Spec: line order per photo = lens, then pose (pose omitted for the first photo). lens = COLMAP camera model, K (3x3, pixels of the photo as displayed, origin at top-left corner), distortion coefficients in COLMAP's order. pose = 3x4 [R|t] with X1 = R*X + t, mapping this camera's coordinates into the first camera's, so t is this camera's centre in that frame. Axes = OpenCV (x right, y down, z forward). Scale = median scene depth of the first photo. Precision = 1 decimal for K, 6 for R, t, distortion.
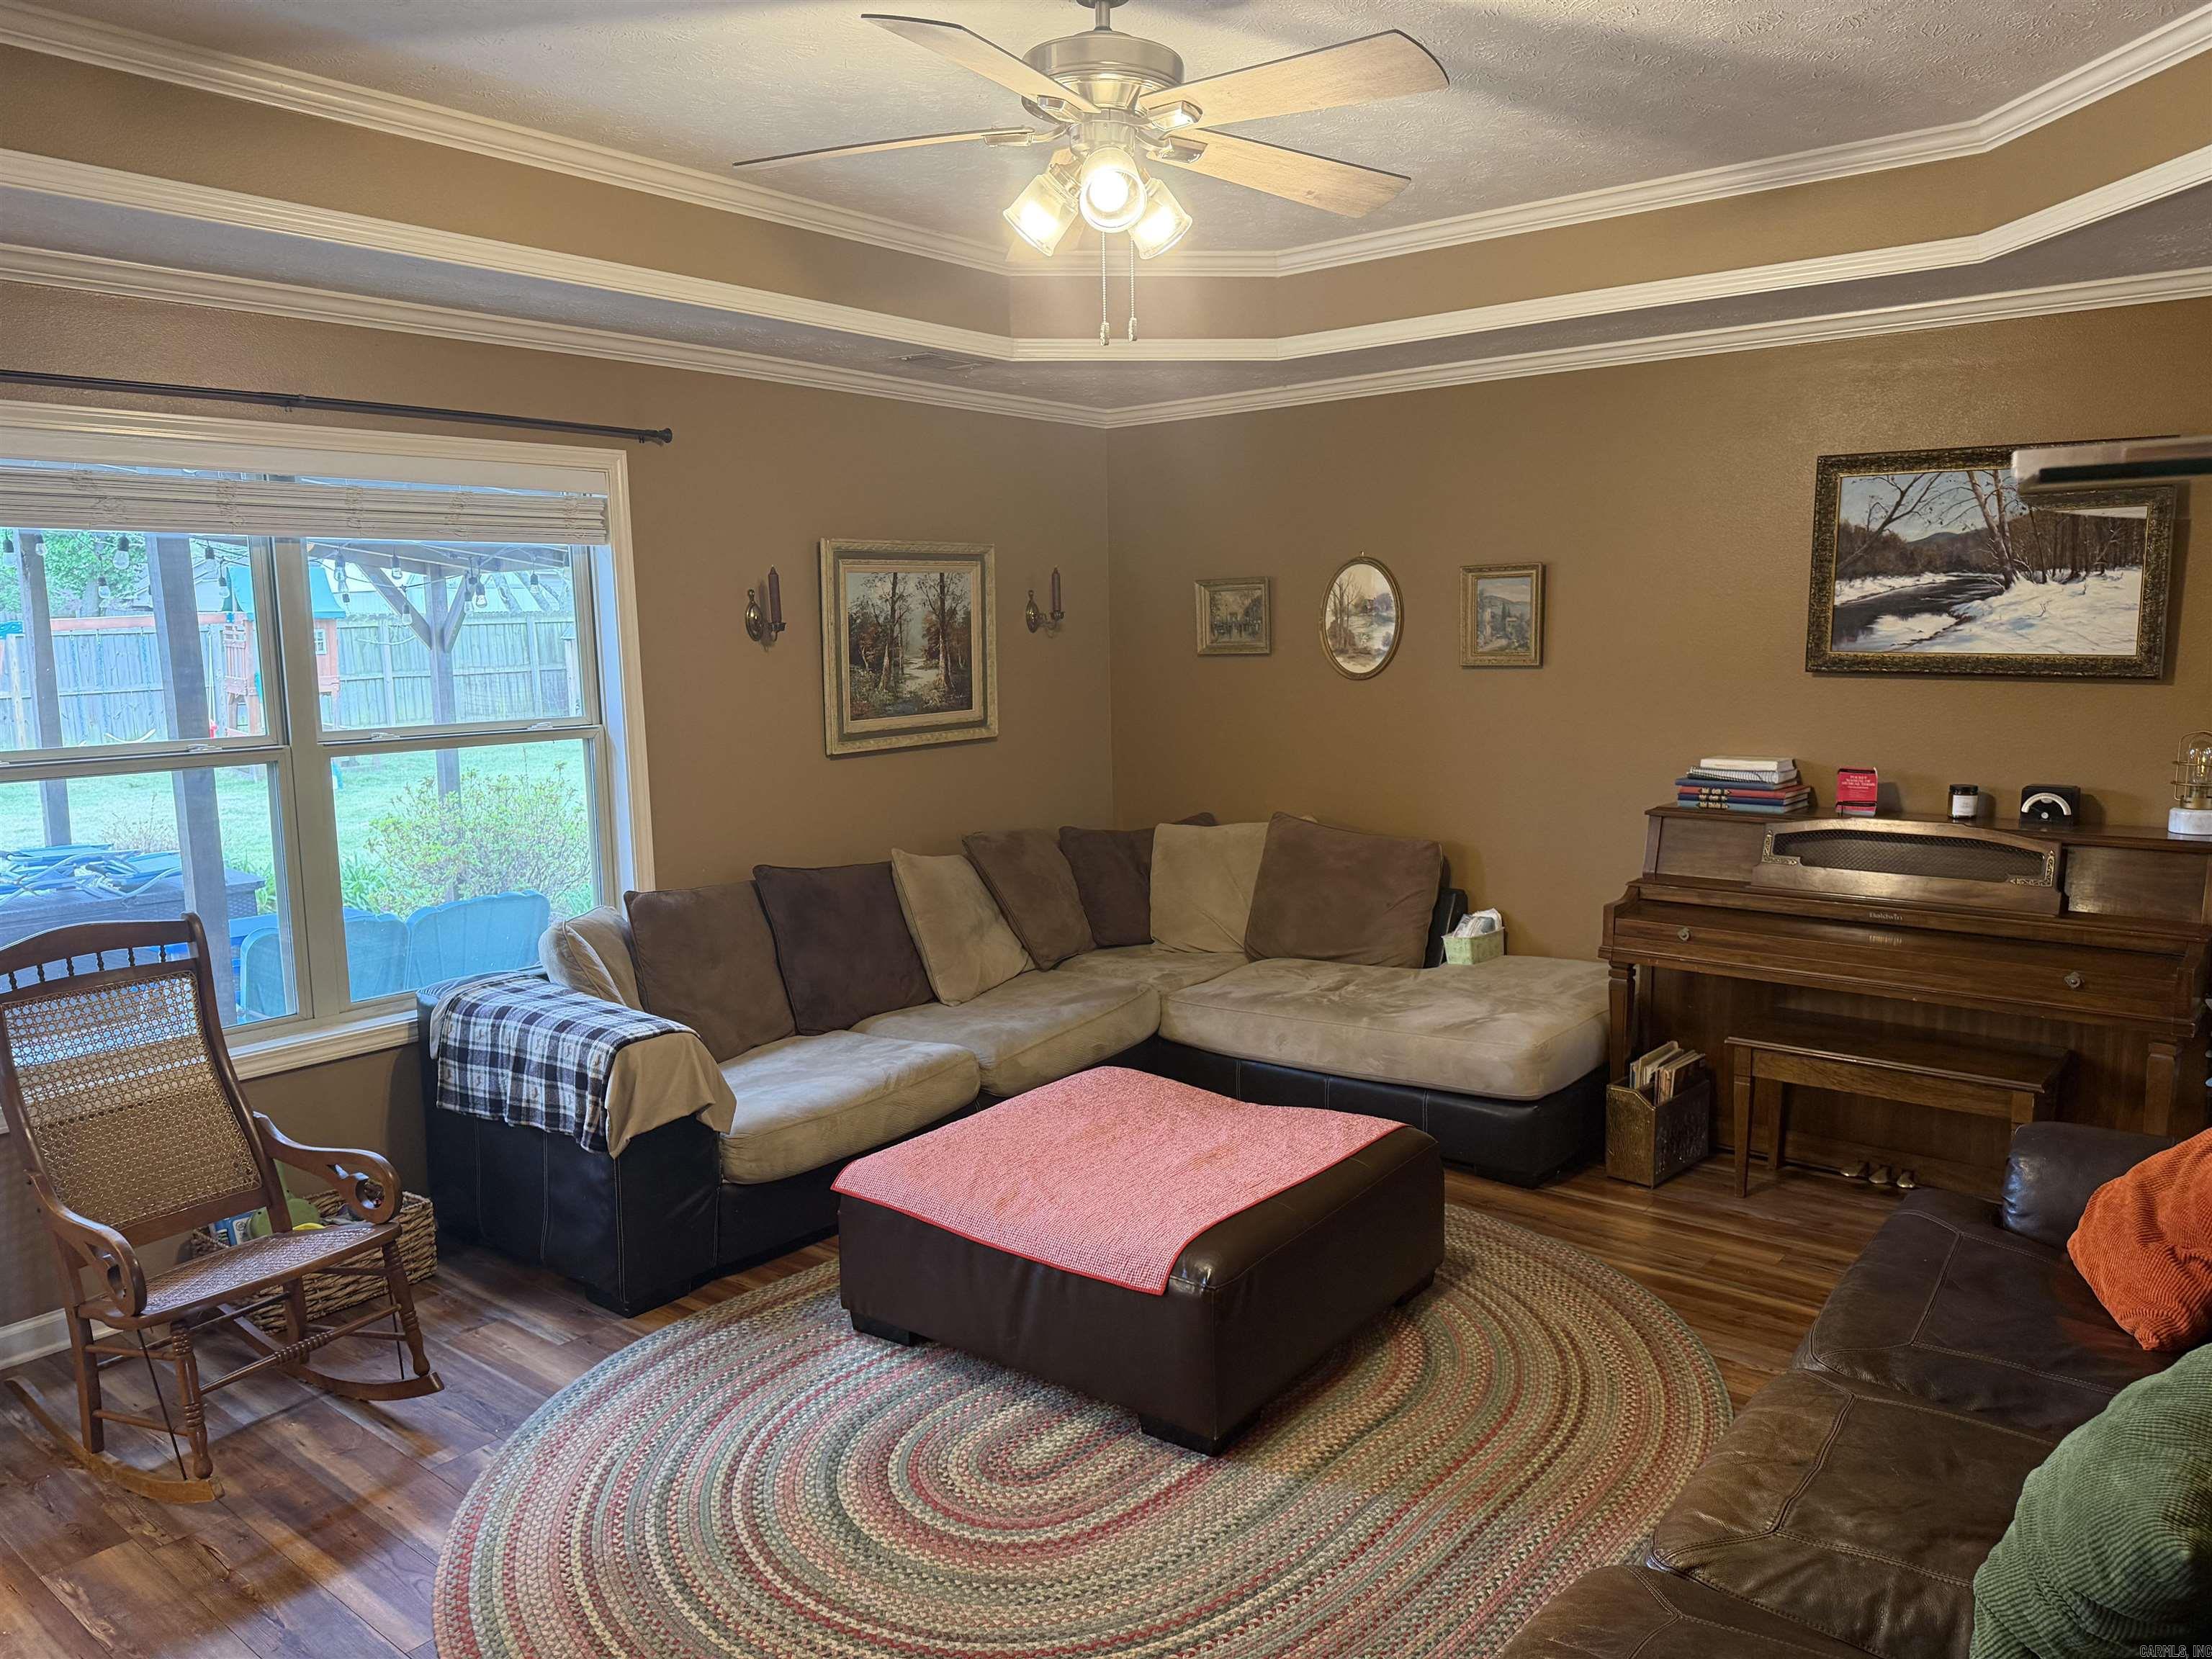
lens RADIAL K [[1558.9, 0, 1105.9], [0, 1558.9, 839.1], [0, 0, 1]] dist [0.091785, -0.142151]
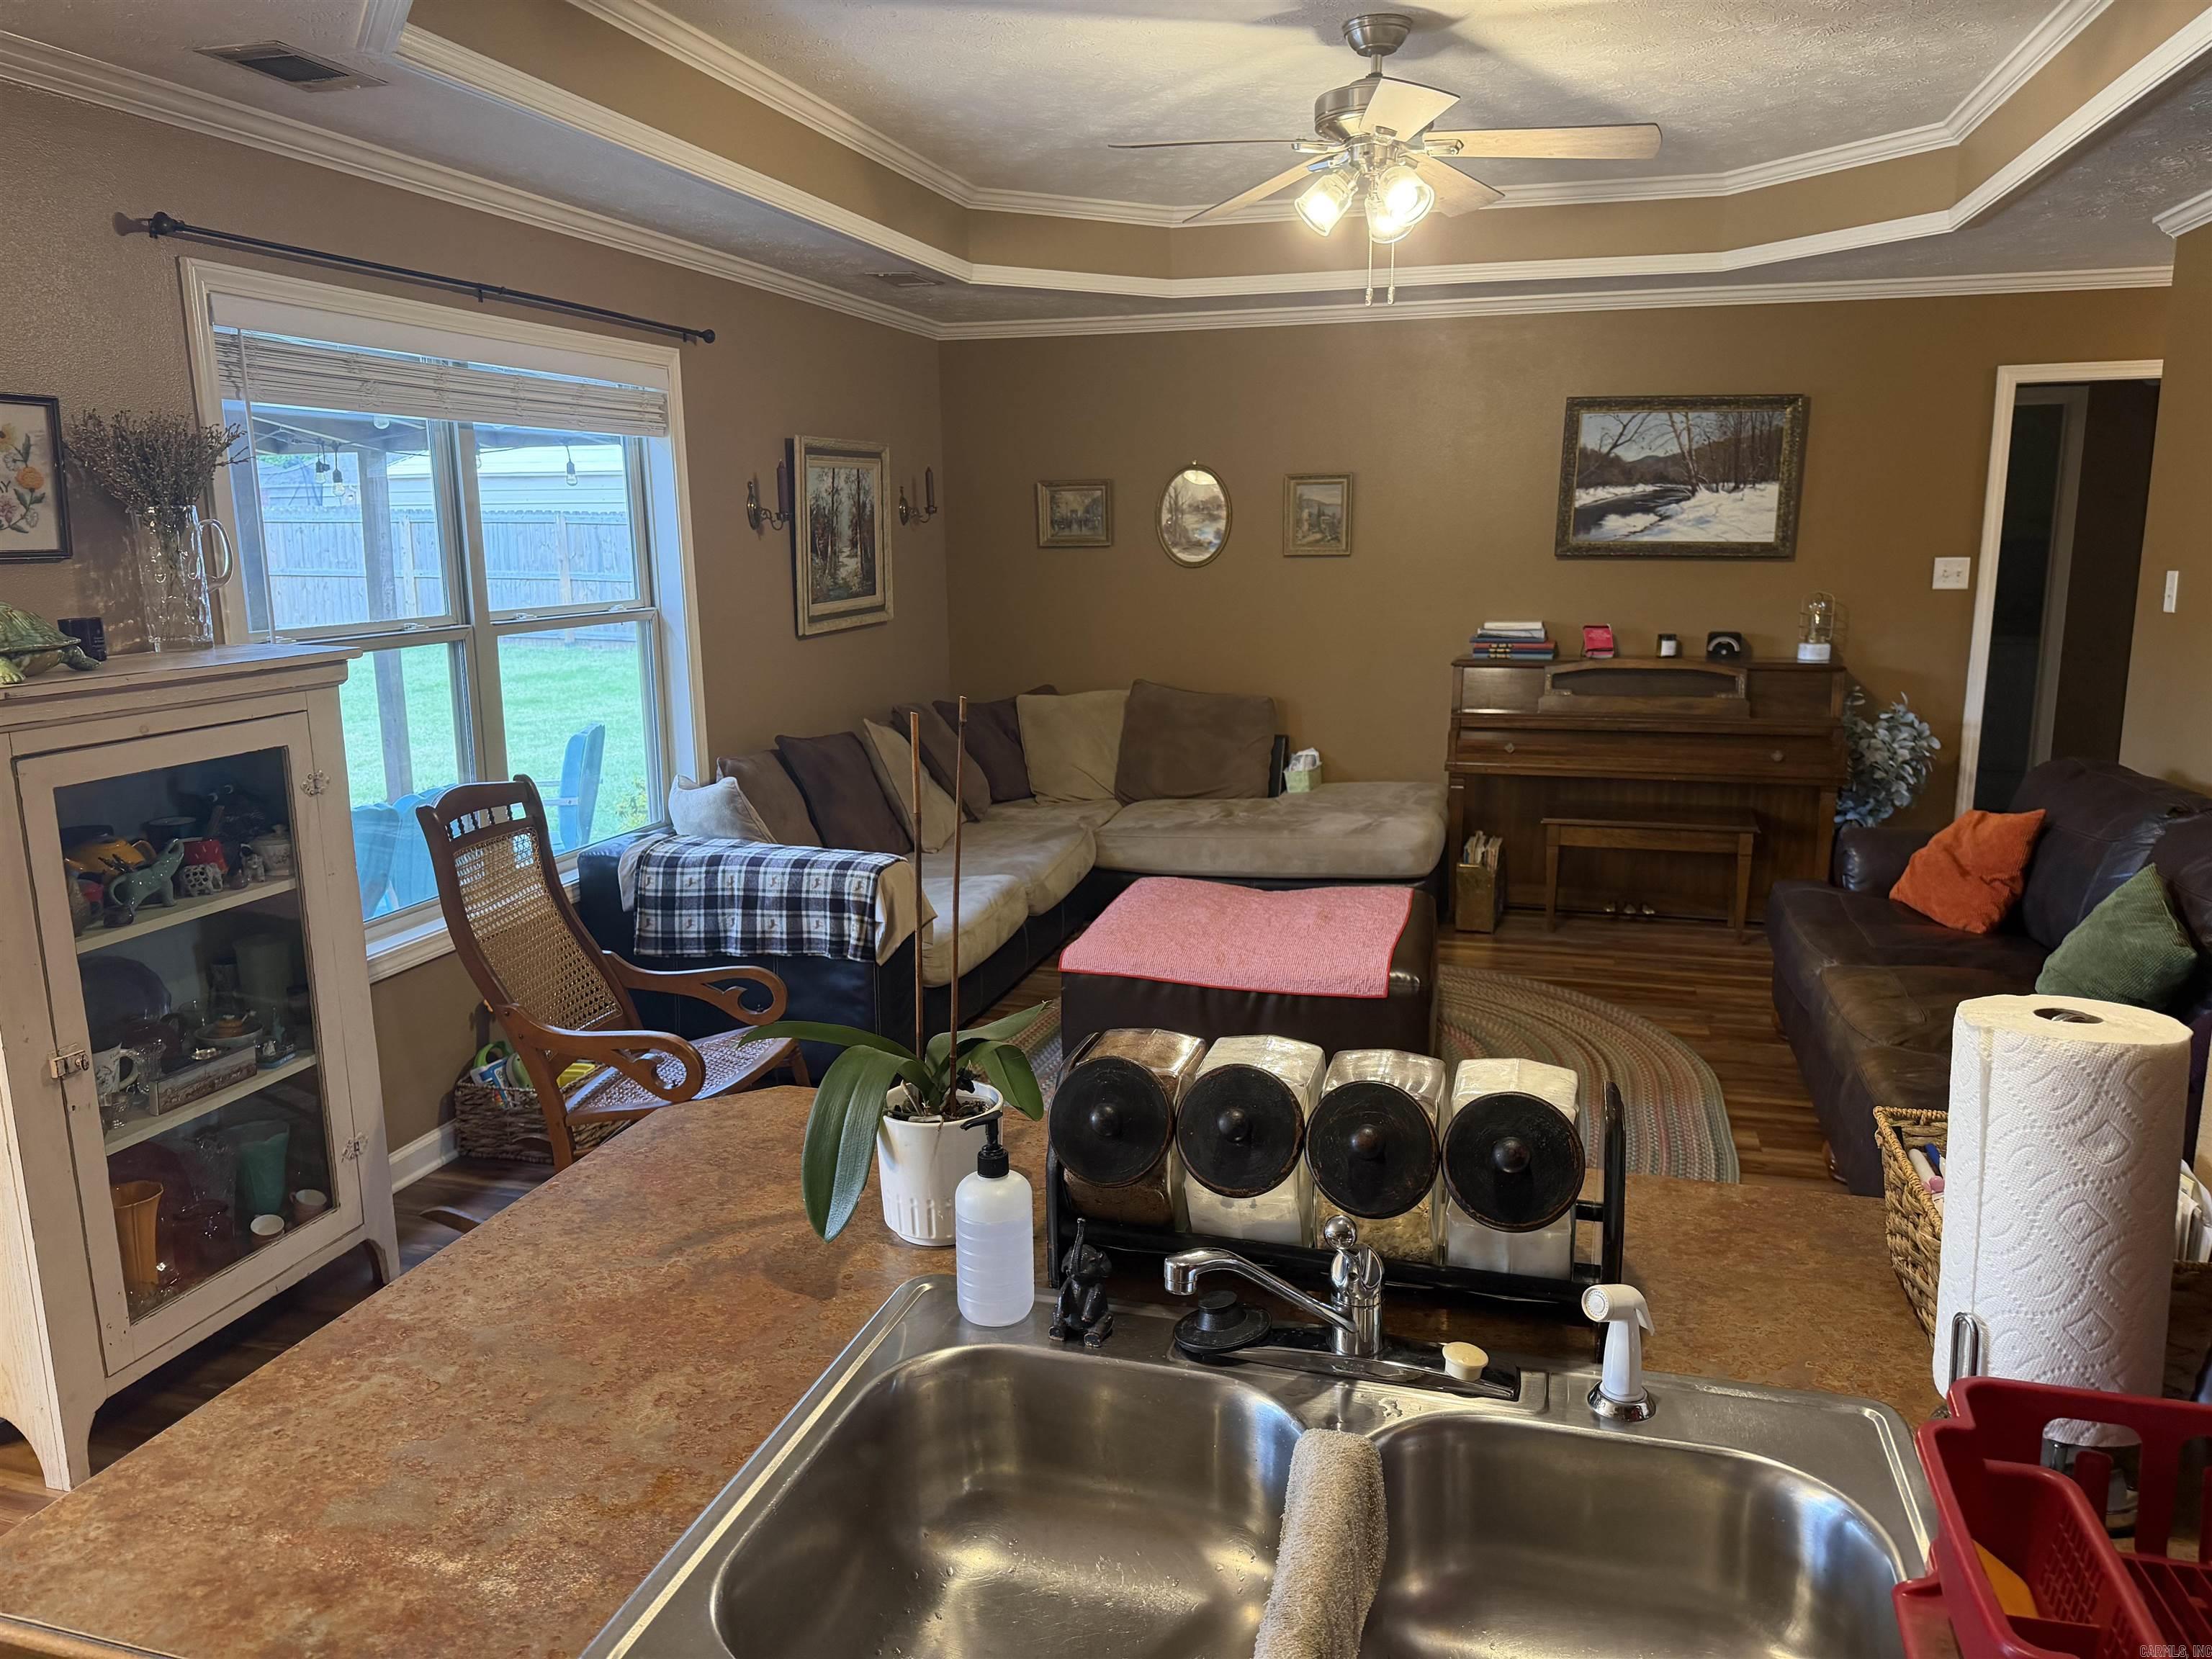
lens RADIAL K [[1554.8, 0, 1117.8], [0, 1554.8, 830.6], [0, 0, 1]] dist [0.139760, -0.216153]
pose [[0.915260, -0.070372, 0.396670, -0.467643], [0.048926, 0.996754, 0.063941, 0.026155], [-0.399882, -0.039115, 0.915732, -0.115845]]
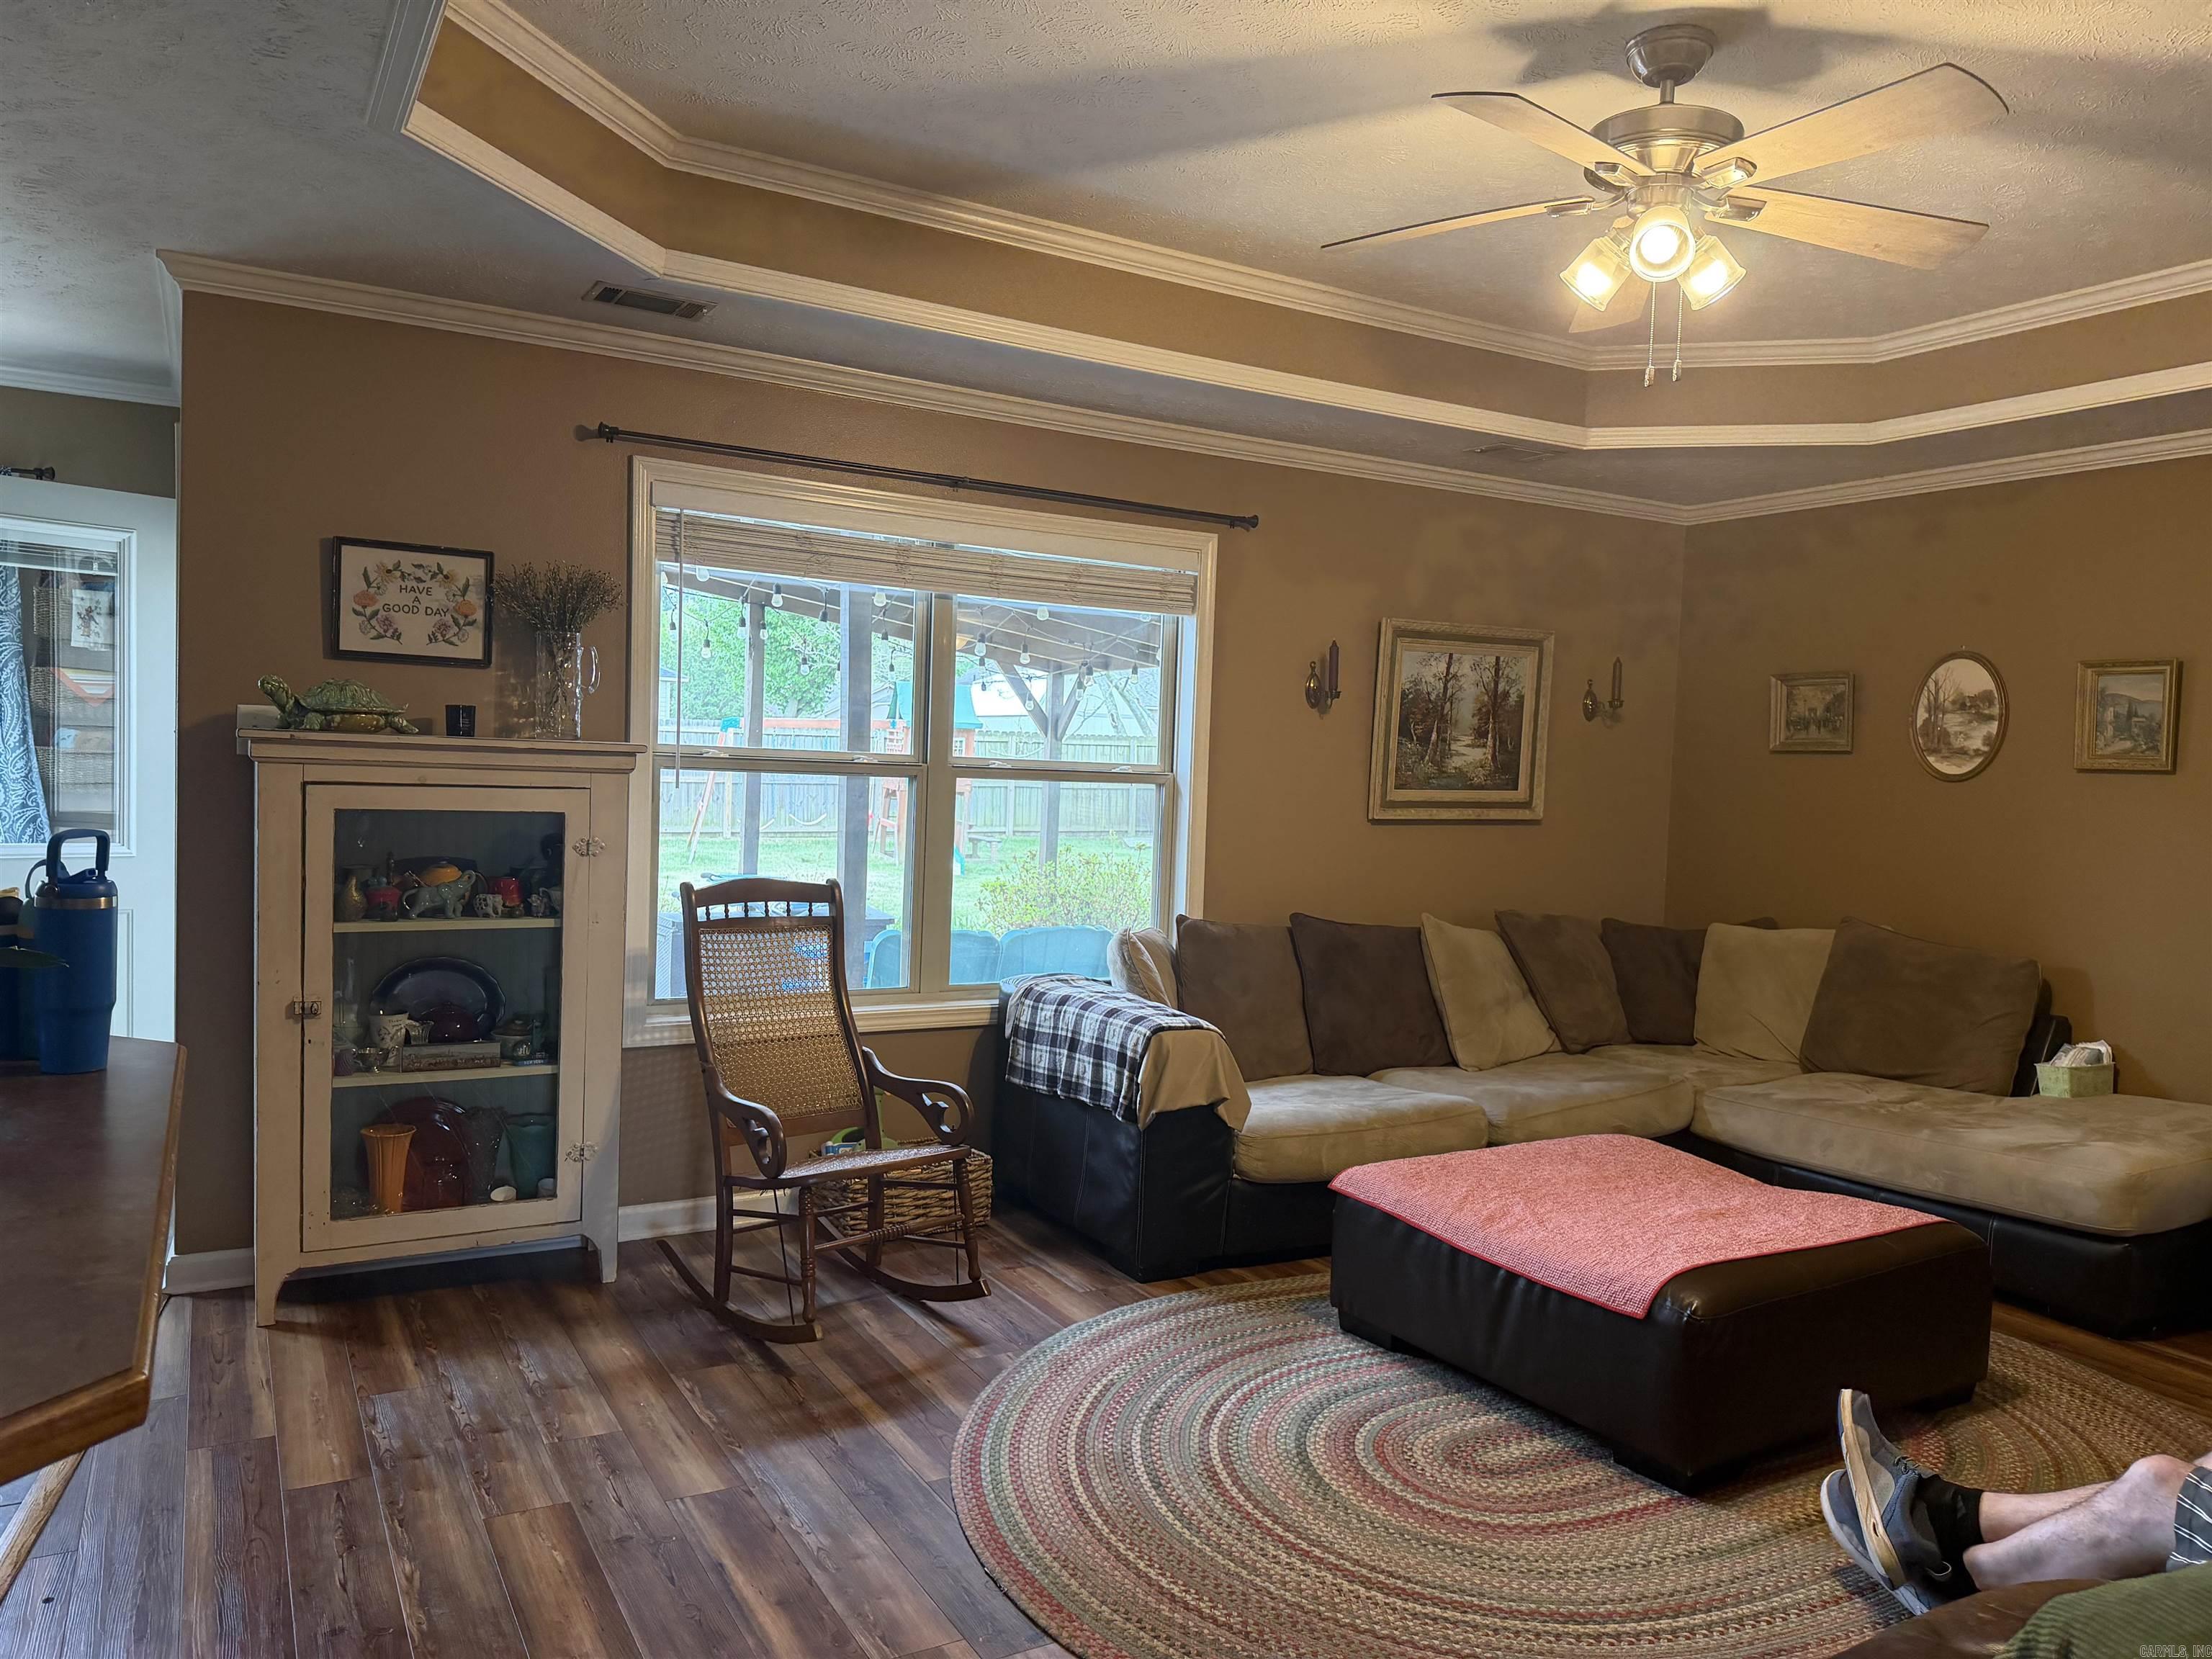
lens RADIAL K [[1554.8, 0, 1117.8], [0, 1554.8, 830.6], [0, 0, 1]] dist [0.139760, -0.216153]
pose [[0.935370, 0.066278, -0.347404, 0.033894], [-0.099881, 0.991802, -0.079709, 0.062028], [0.339273, 0.109256, 0.934322, -0.053223]]
